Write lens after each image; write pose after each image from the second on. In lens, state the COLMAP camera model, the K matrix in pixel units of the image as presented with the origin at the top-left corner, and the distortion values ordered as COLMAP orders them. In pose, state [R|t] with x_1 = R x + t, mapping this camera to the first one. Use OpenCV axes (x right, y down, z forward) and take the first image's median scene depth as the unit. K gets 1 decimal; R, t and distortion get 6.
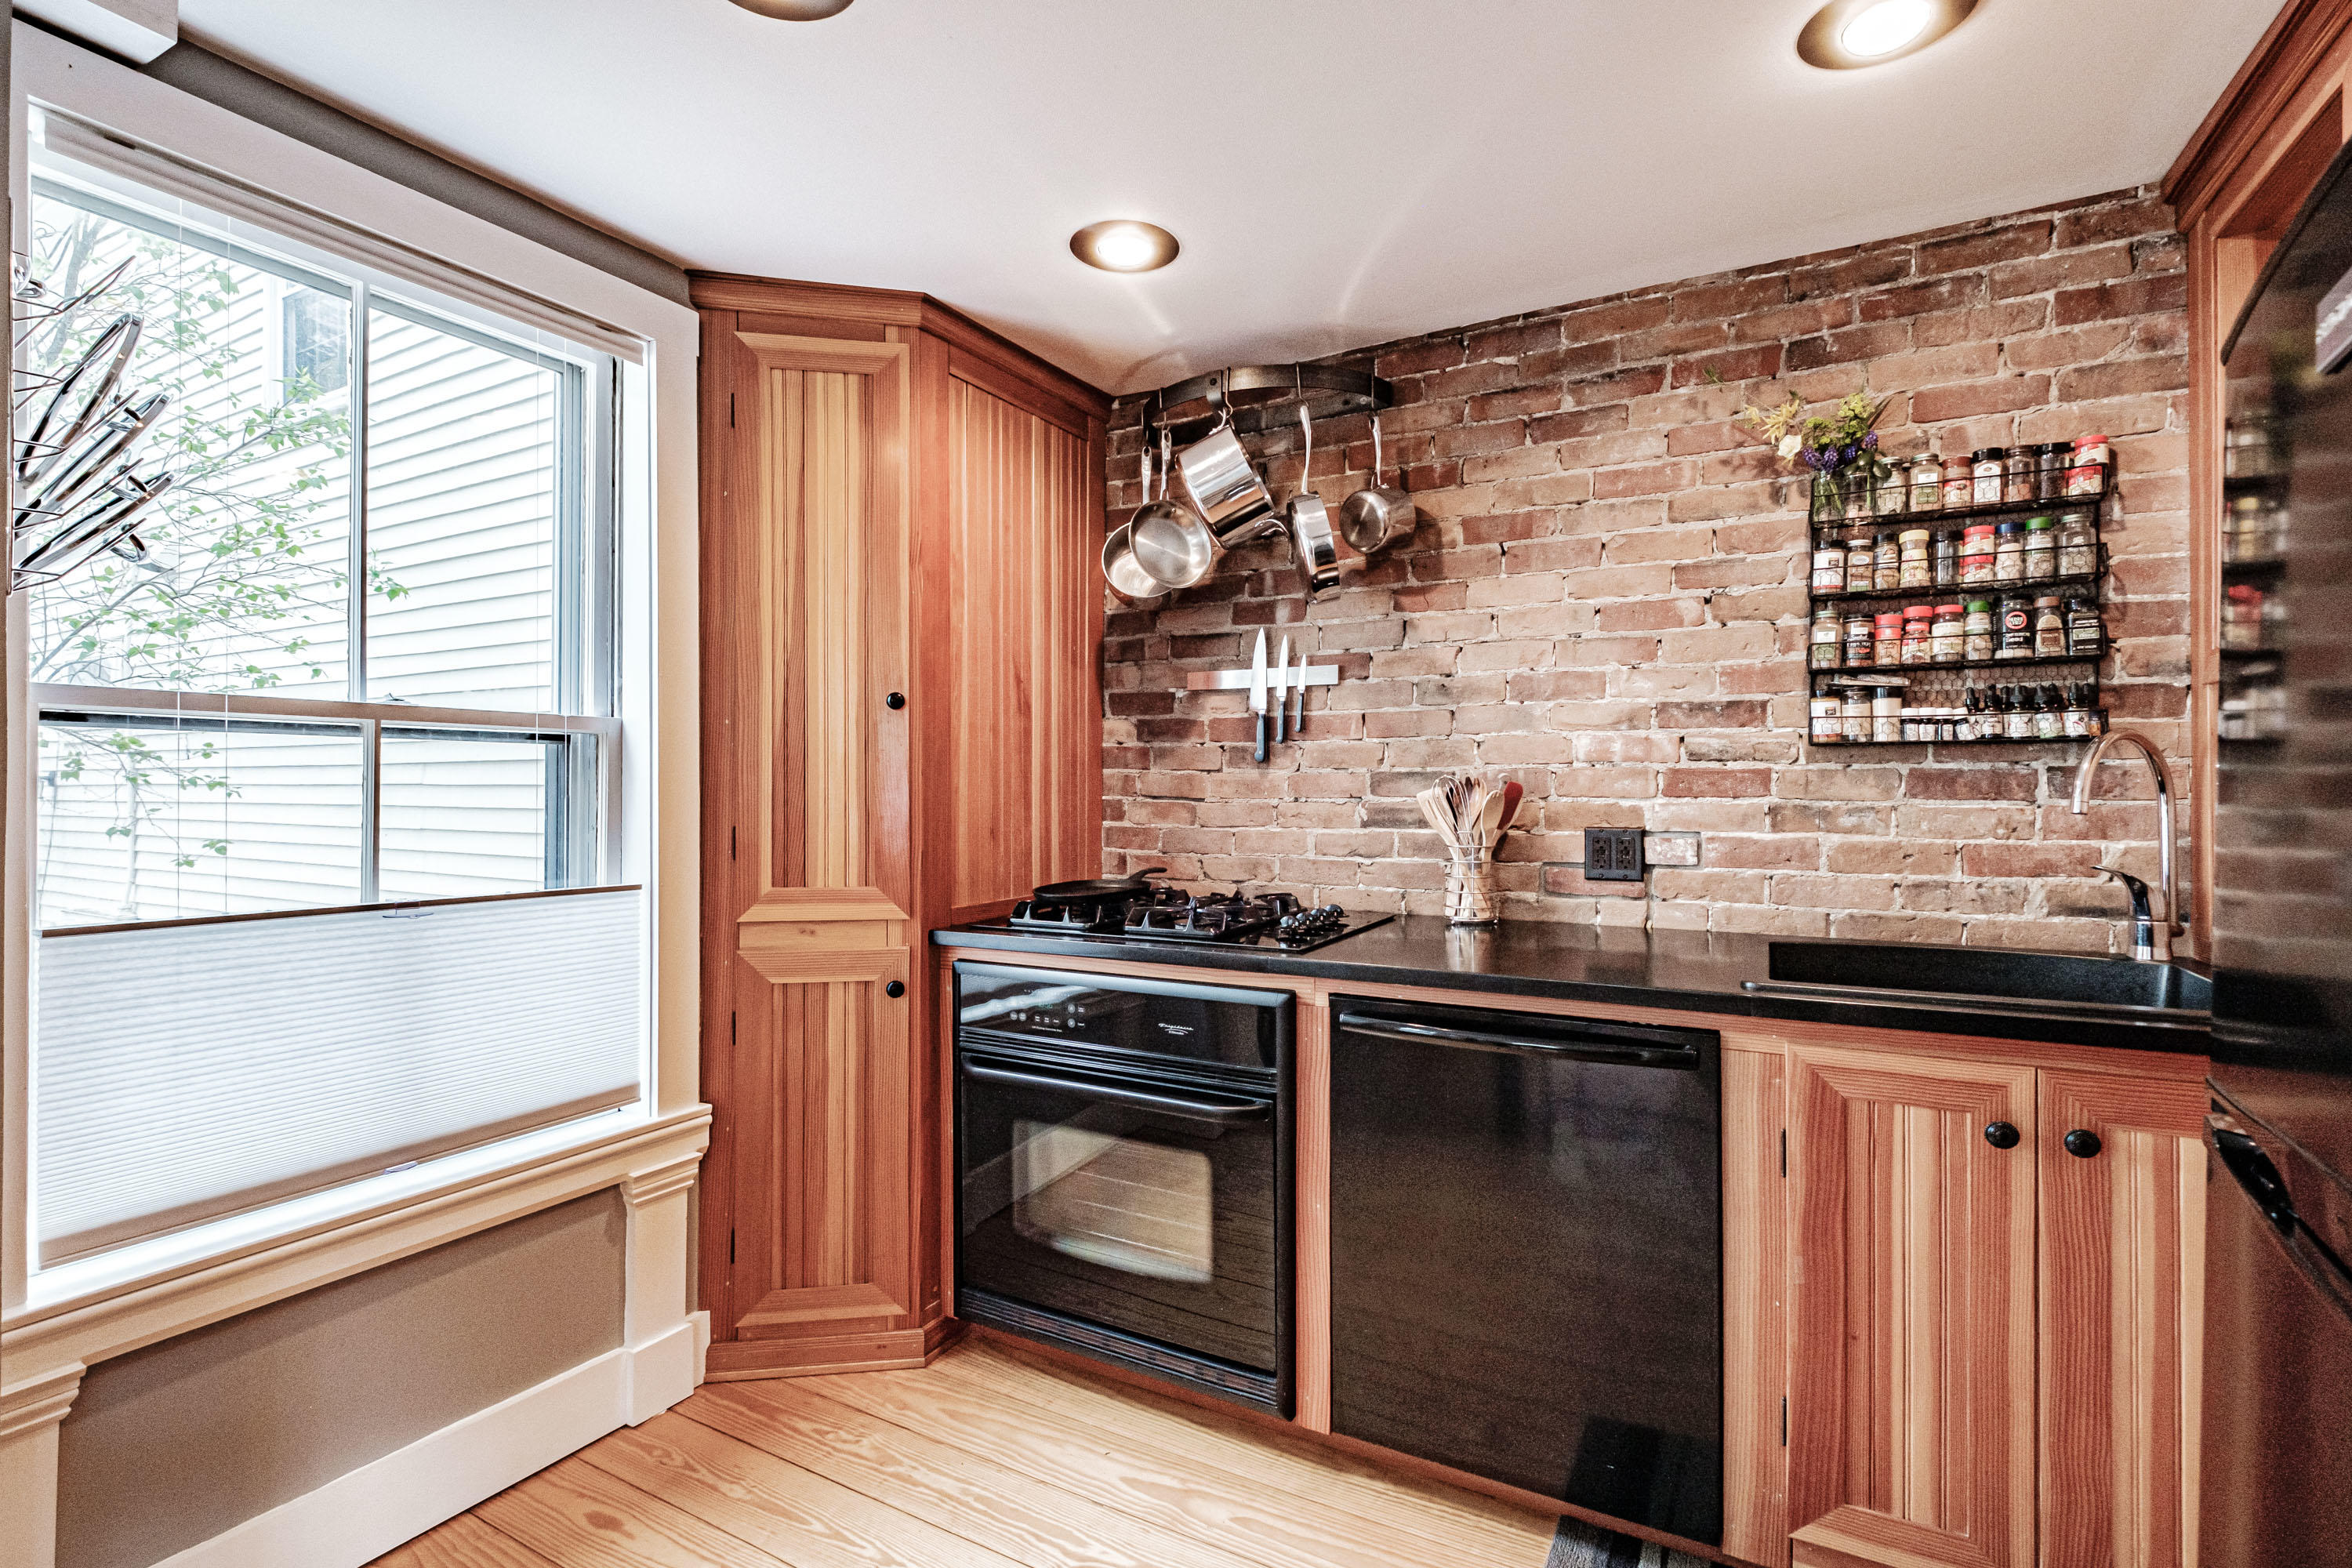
lens RADIAL K [[1035.9, 0, 1115.0], [0, 1035.9, 786.7], [0, 0, 1]] dist [0.001527, -0.003924]
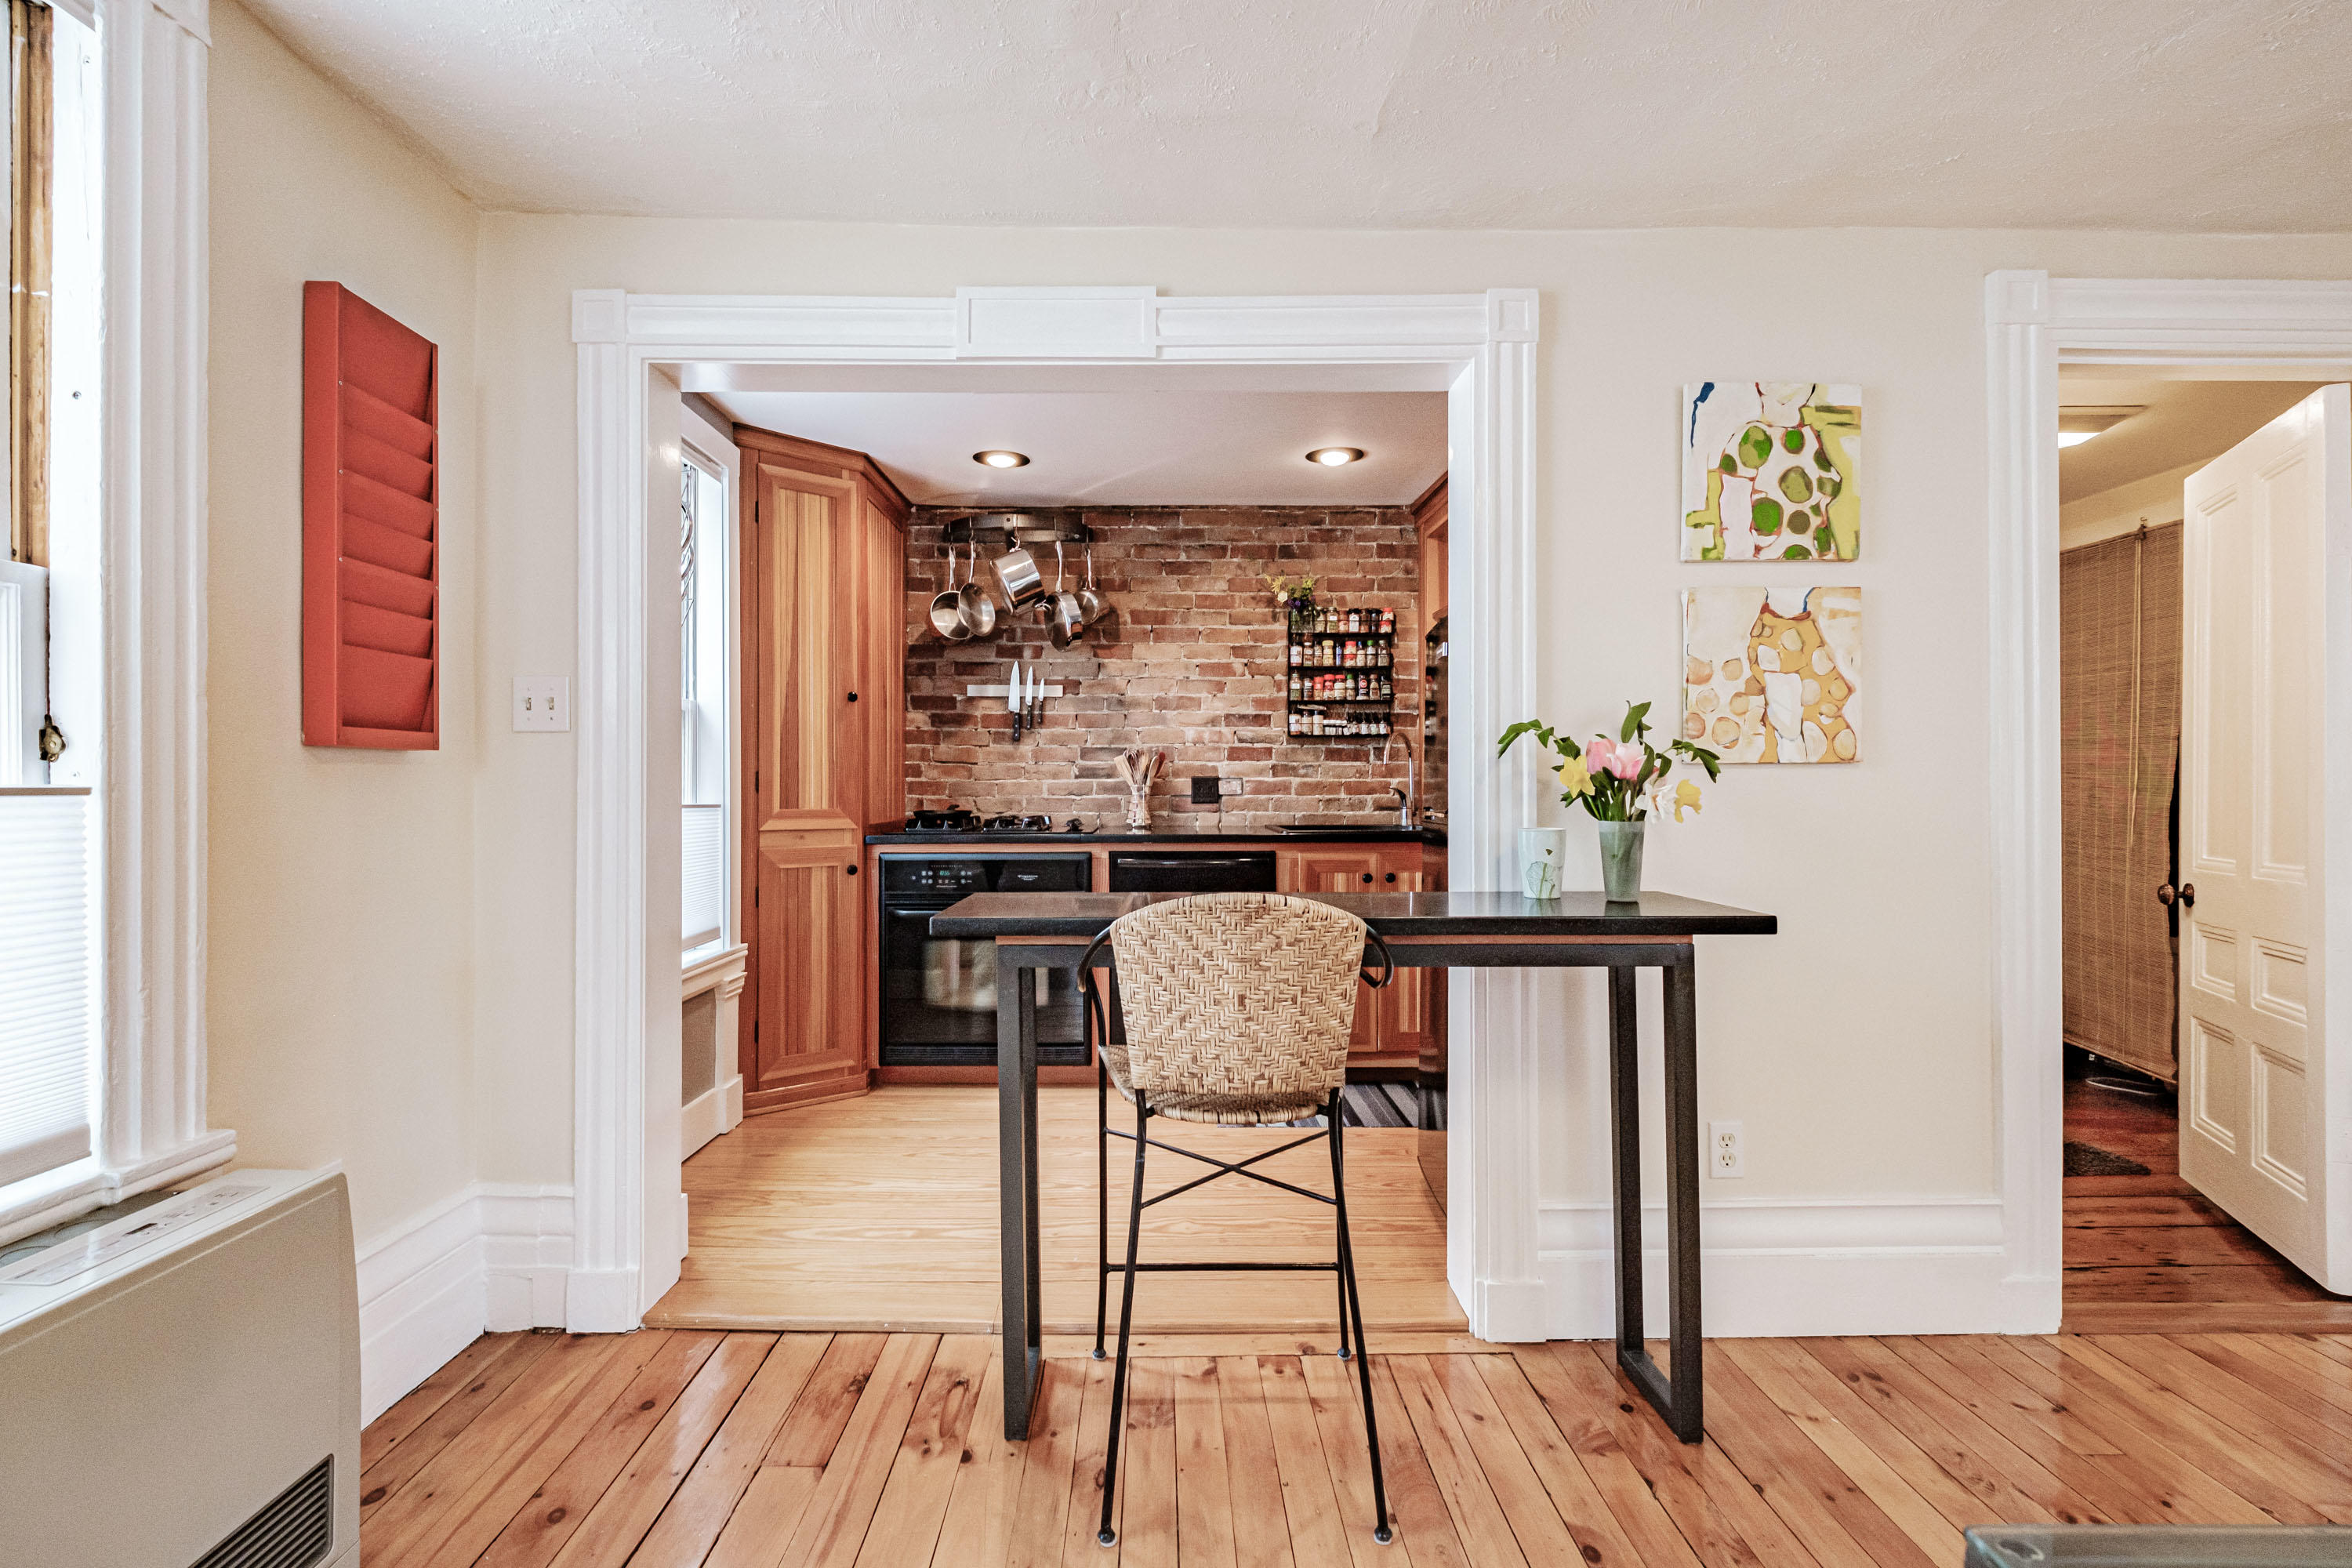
lens RADIAL K [[1027.7, 0, 1097.5], [0, 1027.7, 792.9], [0, 0, 1]] dist [-0.004254, -0.000940]
pose [[0.876597, -0.002377, 0.481219, -0.663791], [-0.000380, 0.999984, 0.005632, 0.062400], [-0.481224, -0.005120, 0.876583, -0.640690]]
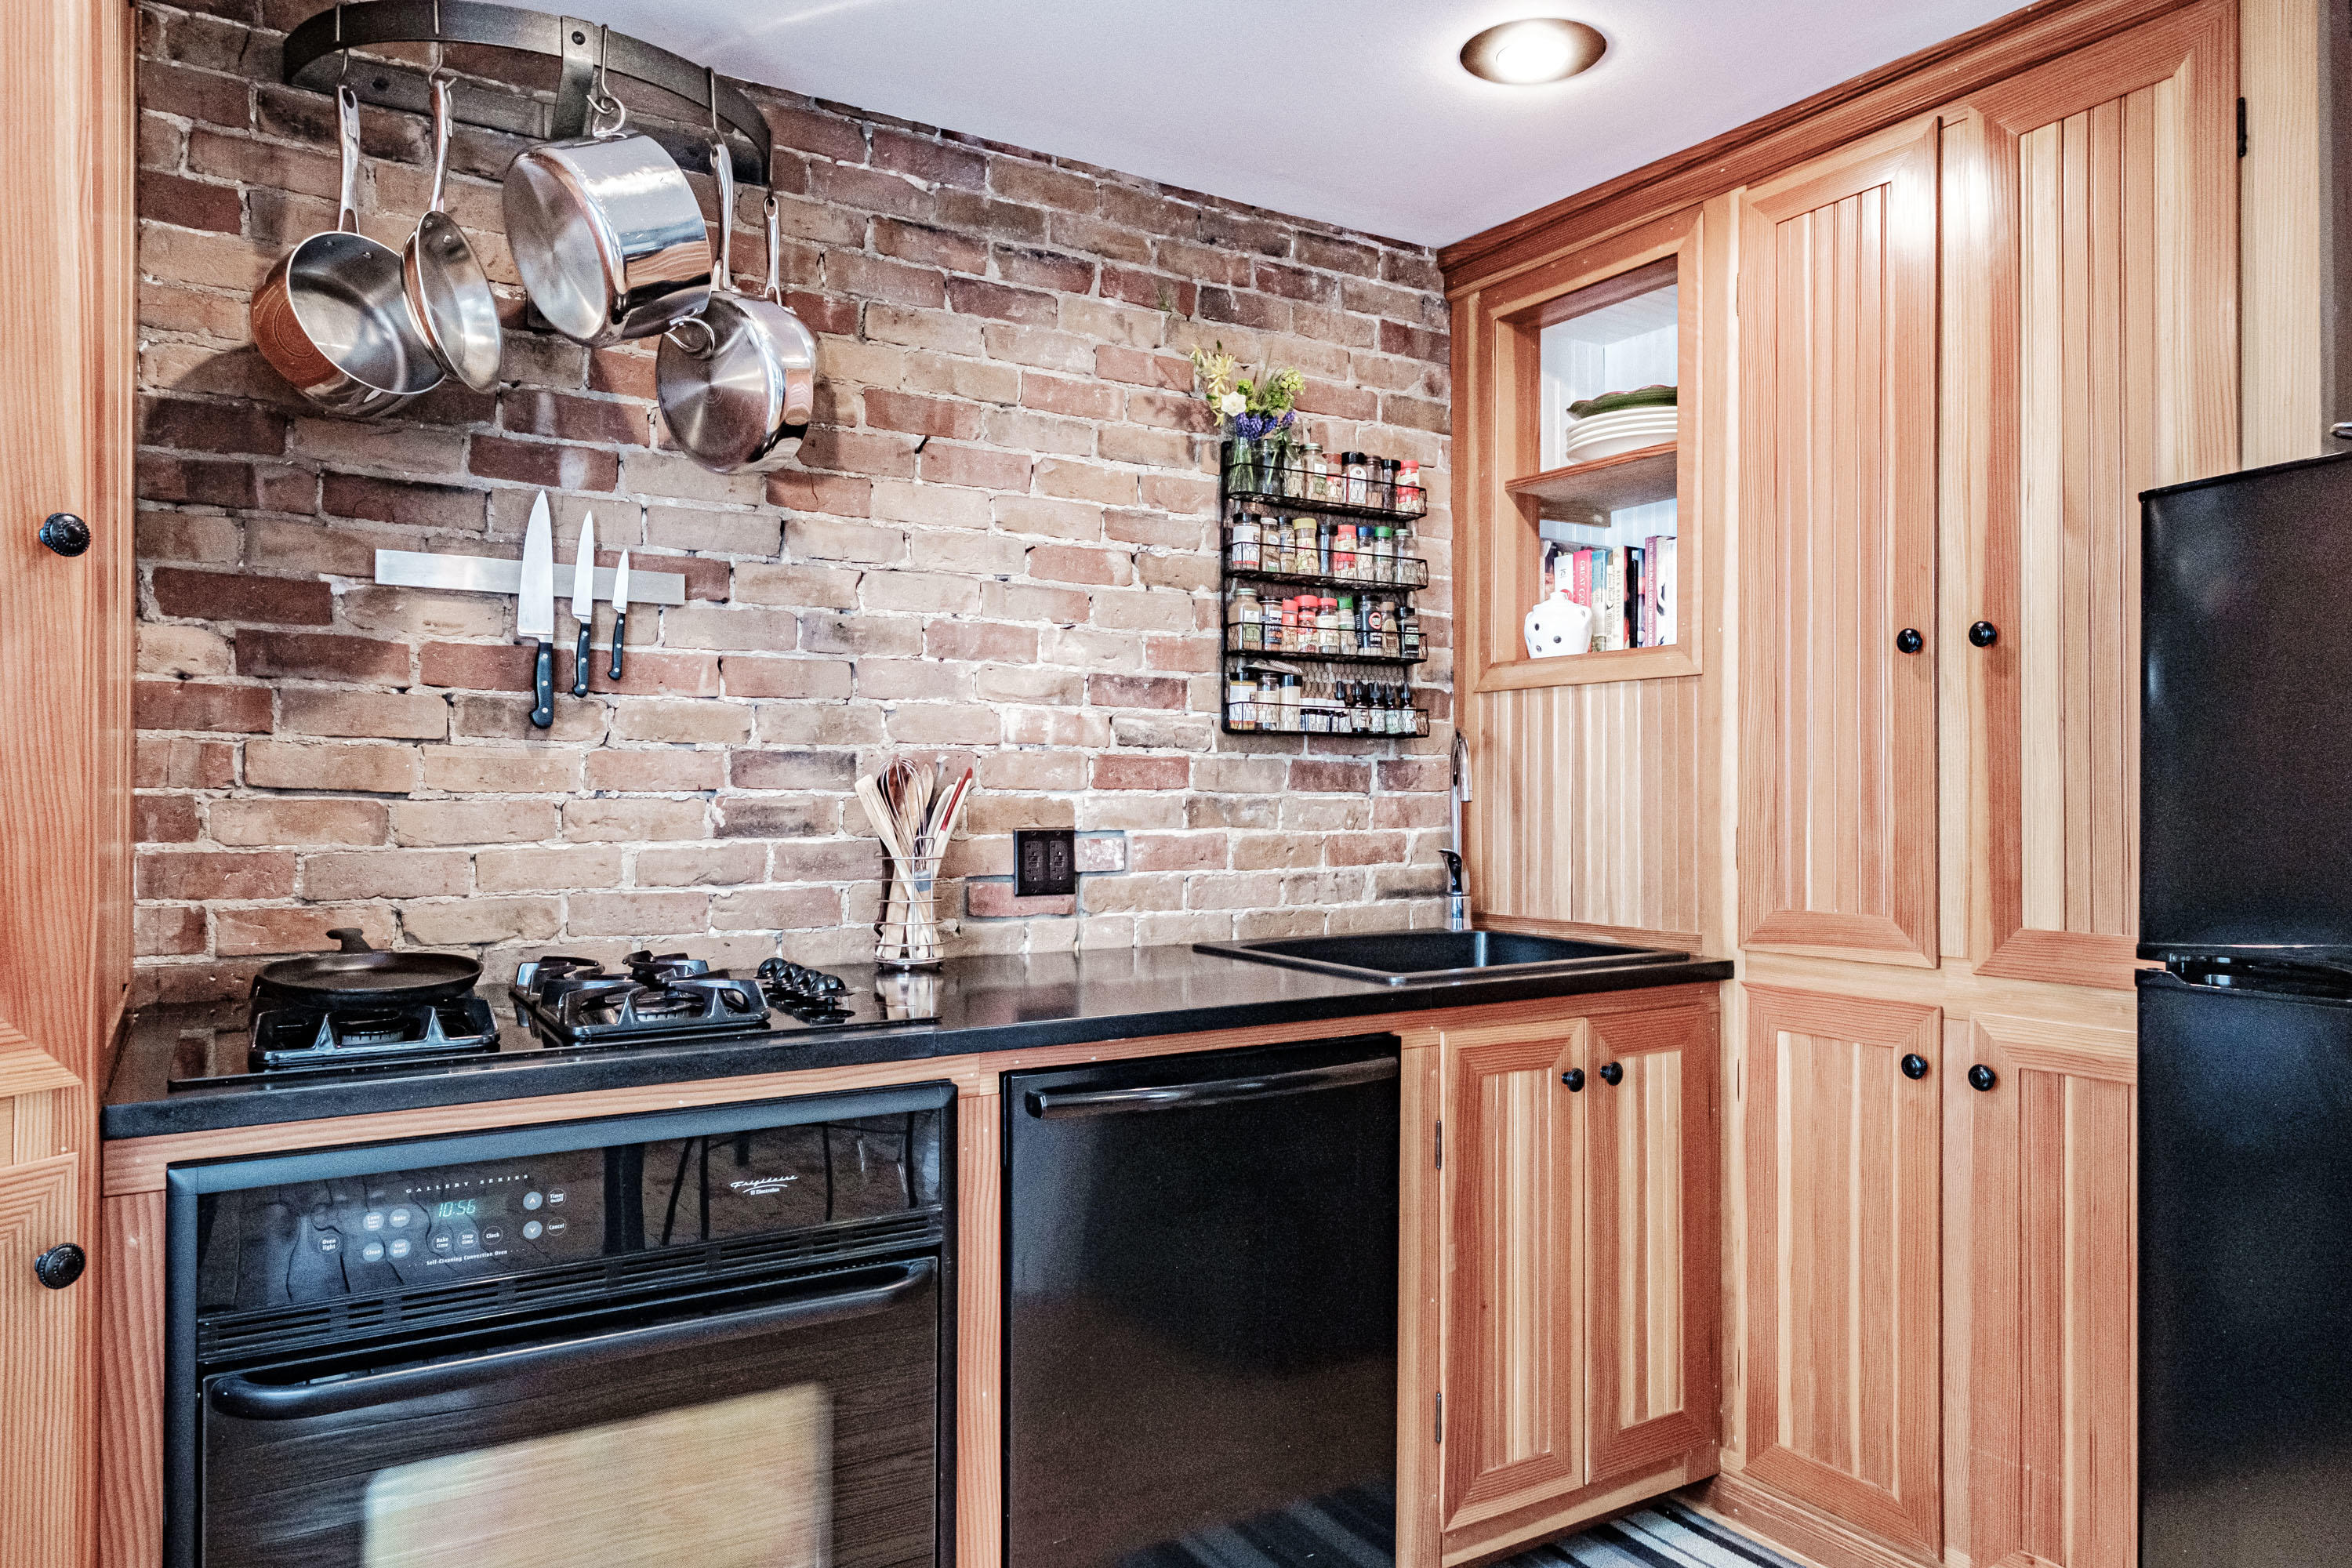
lens RADIAL K [[1568.2, 0, 1210.7], [0, 1568.2, 793.3], [0, 0, 1]] dist [-0.015061, 0.028161]
pose [[0.476814, 0.003271, 0.878998, -0.527634], [-0.000582, 0.999994, -0.003405, 0.017817], [-0.879004, 0.001112, 0.476813, 0.332037]]
